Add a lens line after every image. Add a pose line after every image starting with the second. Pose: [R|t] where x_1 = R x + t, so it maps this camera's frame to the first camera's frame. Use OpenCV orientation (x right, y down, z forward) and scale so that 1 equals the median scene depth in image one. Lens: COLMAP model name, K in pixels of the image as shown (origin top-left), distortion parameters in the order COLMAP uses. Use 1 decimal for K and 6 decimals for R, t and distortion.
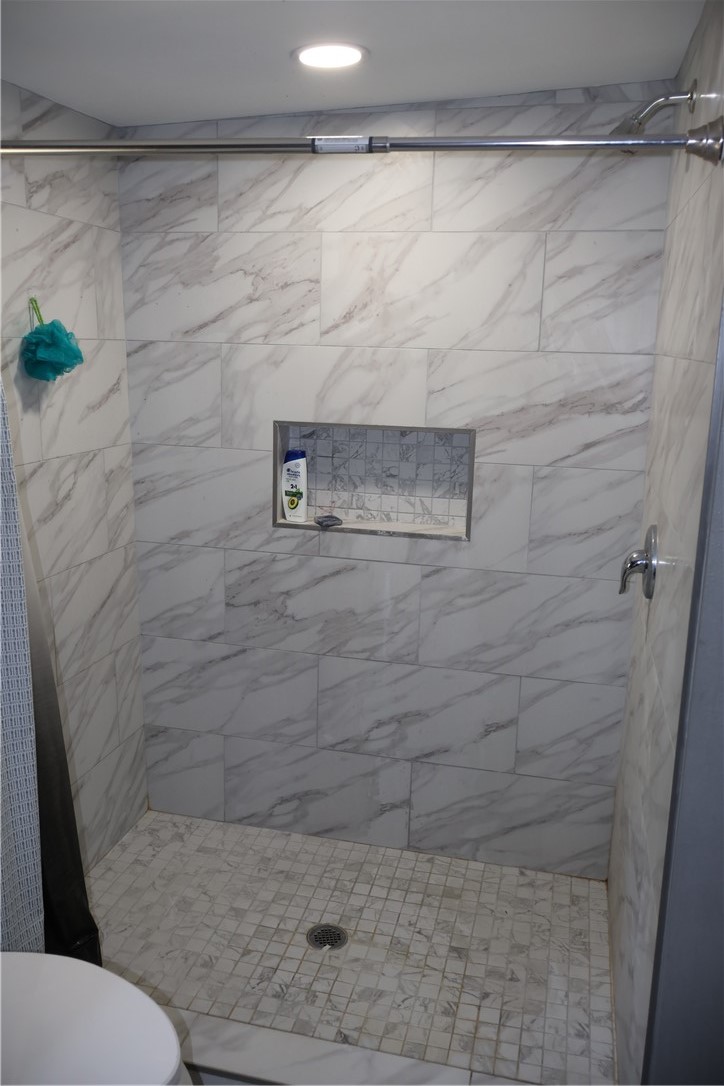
lens RADIAL K [[908.6, 0, 360.9], [0, 908.6, 545.8], [0, 0, 1]] dist [-0.003510, 0.008960]
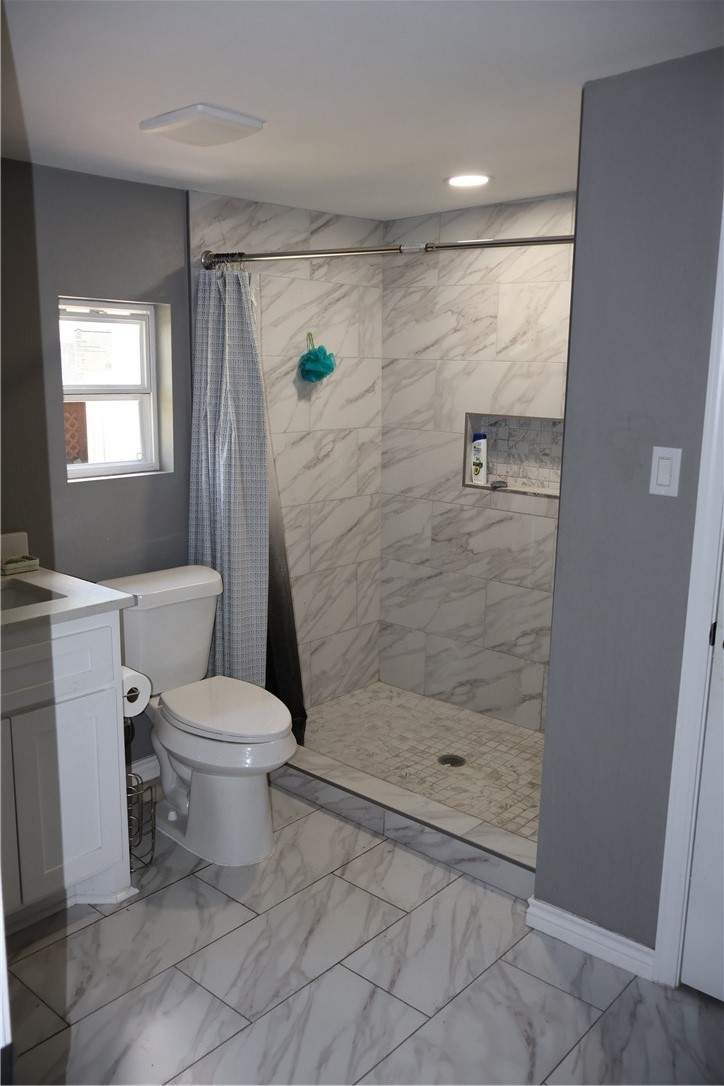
lens RADIAL K [[908.6, 0, 359.7], [0, 908.6, 543.7], [0, 0, 1]] dist [-0.003510, 0.008960]
pose [[0.891492, 0.084788, -0.445031, 0.428650], [-0.096562, 0.995320, -0.003804, 0.095375], [0.442625, 0.046364, 0.895507, -0.376757]]
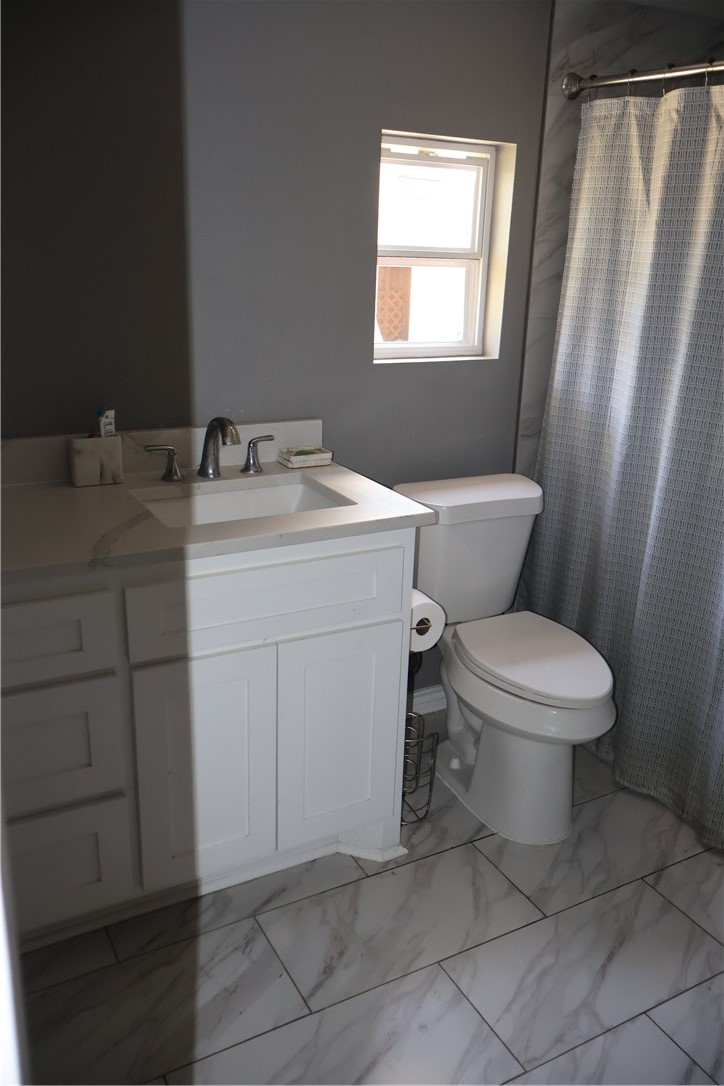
lens RADIAL K [[908.6, 0, 359.5], [0, 908.6, 540.9], [0, 0, 1]] dist [-0.003510, 0.008960]
pose [[0.682931, 0.236764, -0.691049, 0.279596], [-0.176911, 0.971461, 0.158006, 0.082636], [0.708737, 0.014347, 0.705327, -0.198688]]
